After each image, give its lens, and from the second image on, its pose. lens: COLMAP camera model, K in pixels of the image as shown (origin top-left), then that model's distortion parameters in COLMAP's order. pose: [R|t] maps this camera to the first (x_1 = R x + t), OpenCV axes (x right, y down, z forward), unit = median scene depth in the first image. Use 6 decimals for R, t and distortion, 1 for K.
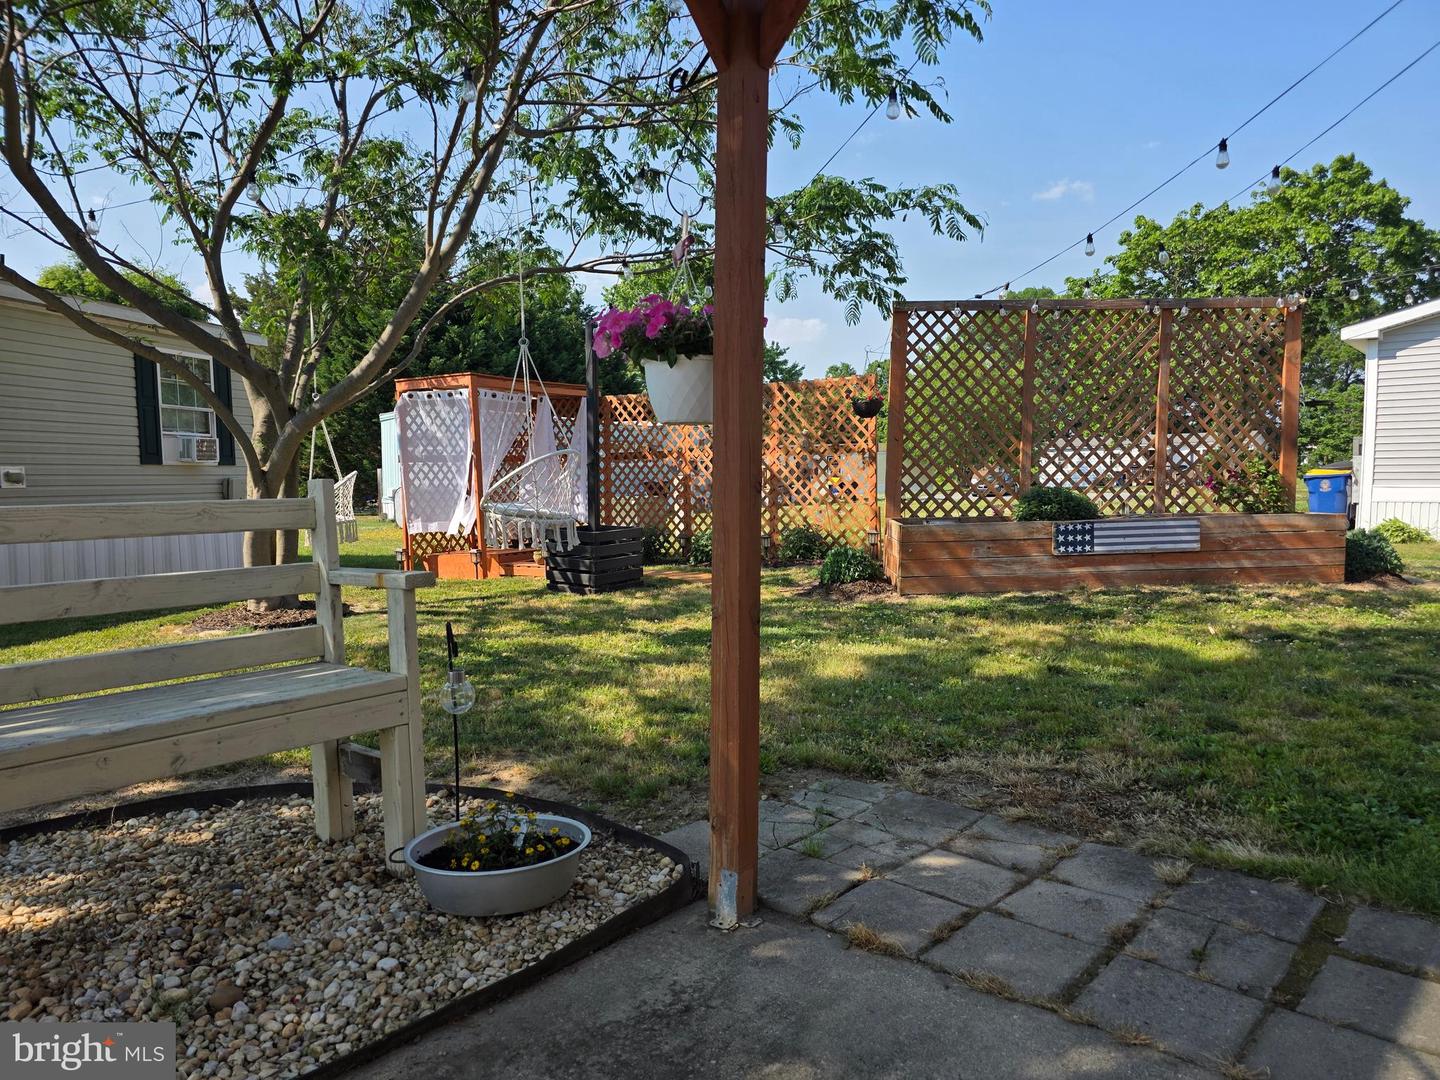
lens RADIAL K [[945.1, 0, 720.8], [0, 945.1, 543.1], [0, 0, 1]] dist [0.065393, -0.048851]
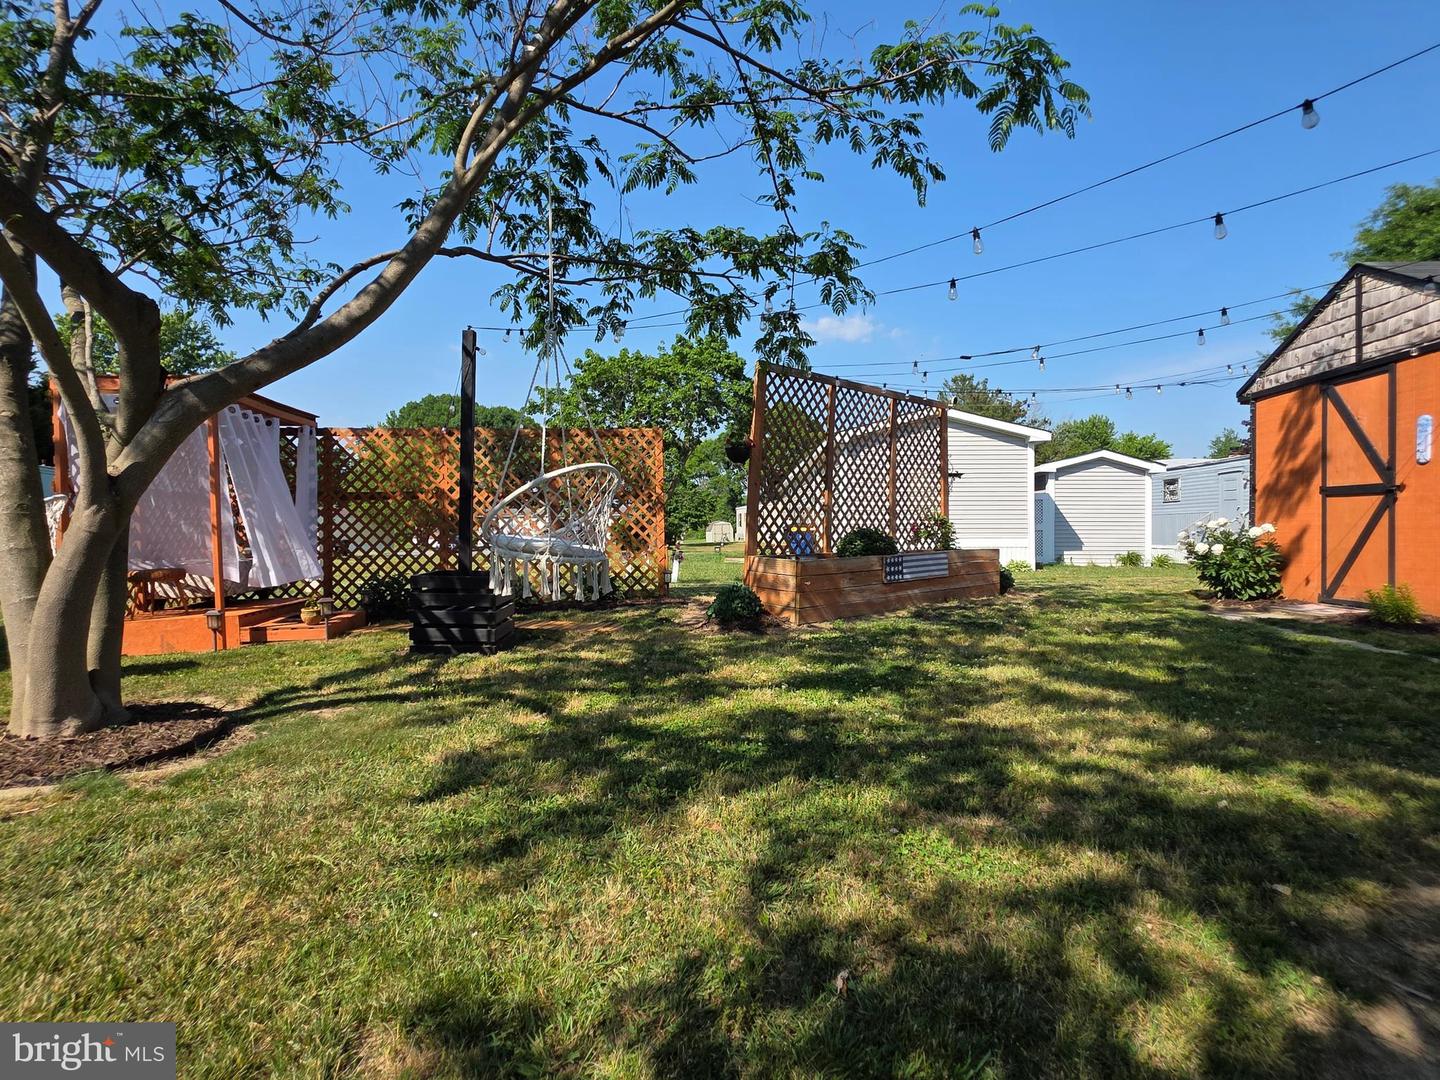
lens RADIAL K [[729.6, 0, 713.9], [0, 729.6, 526.8], [0, 0, 1]] dist [0.002052, 0.000145]
pose [[0.775292, 0.013335, 0.631462, -0.315099], [0.041356, 0.996560, -0.071820, -0.000871], [-0.630247, 0.081796, 0.772074, 0.312047]]
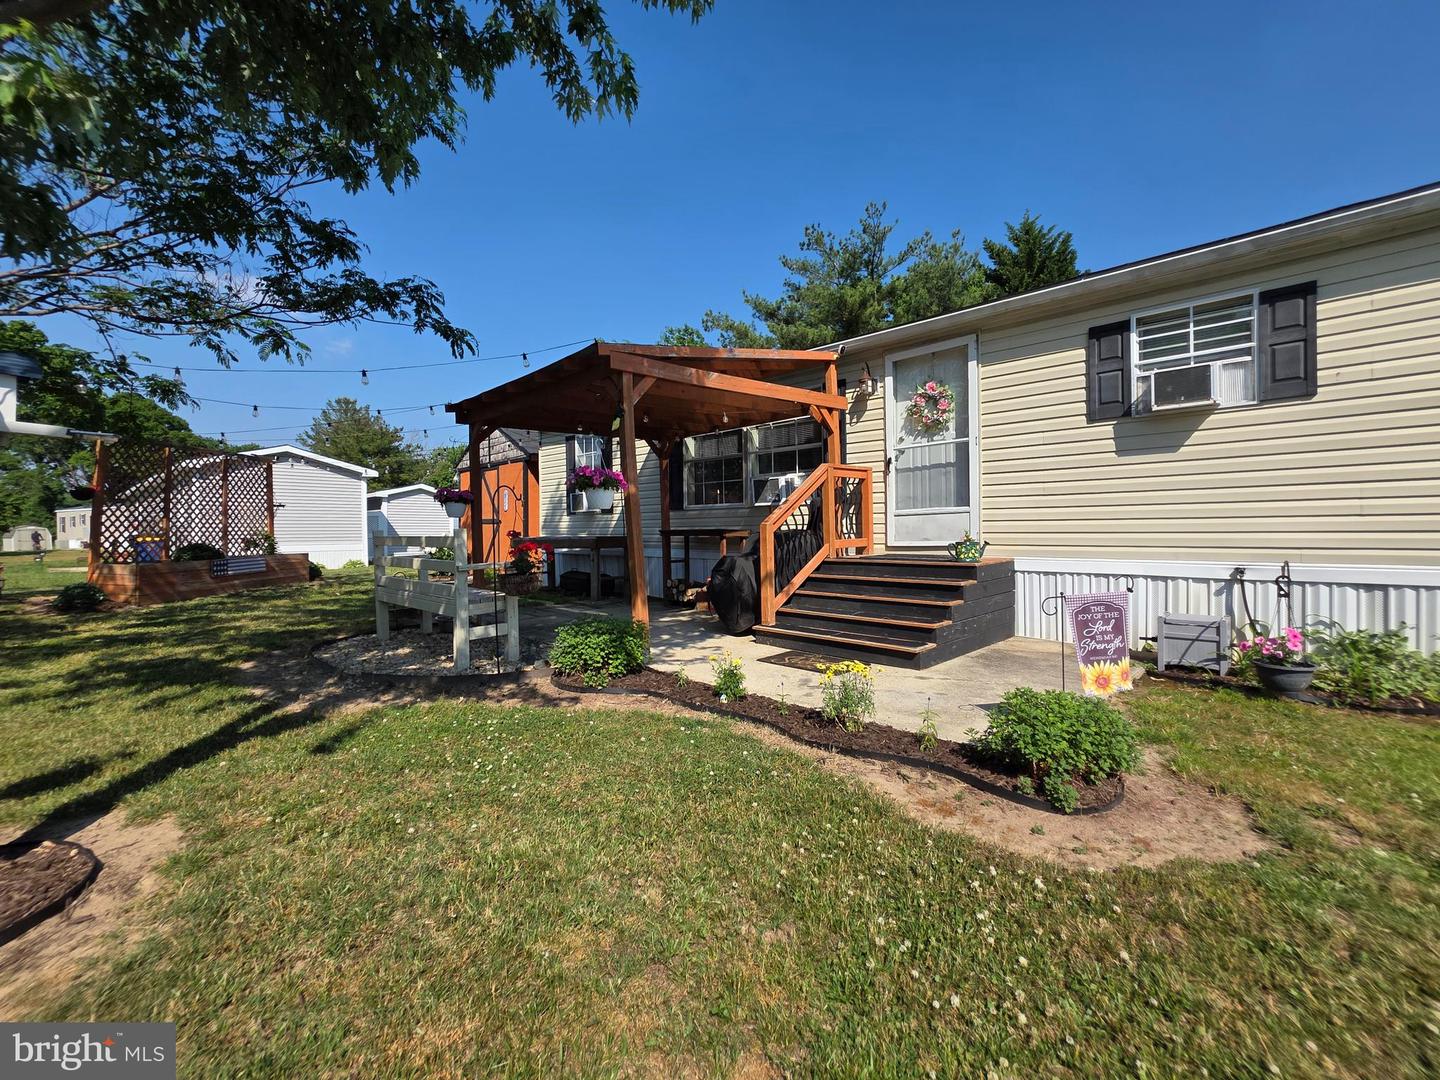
lens RADIAL K [[616.4, 0, 714.4], [0, 616.4, 533.9], [0, 0, 1]] dist [-0.000036, -0.000199]
pose [[0.035935, 0.005860, 0.999337, -0.673279], [0.083289, 0.996486, -0.008838, 0.016488], [-0.995877, 0.083552, 0.035321, -0.062940]]
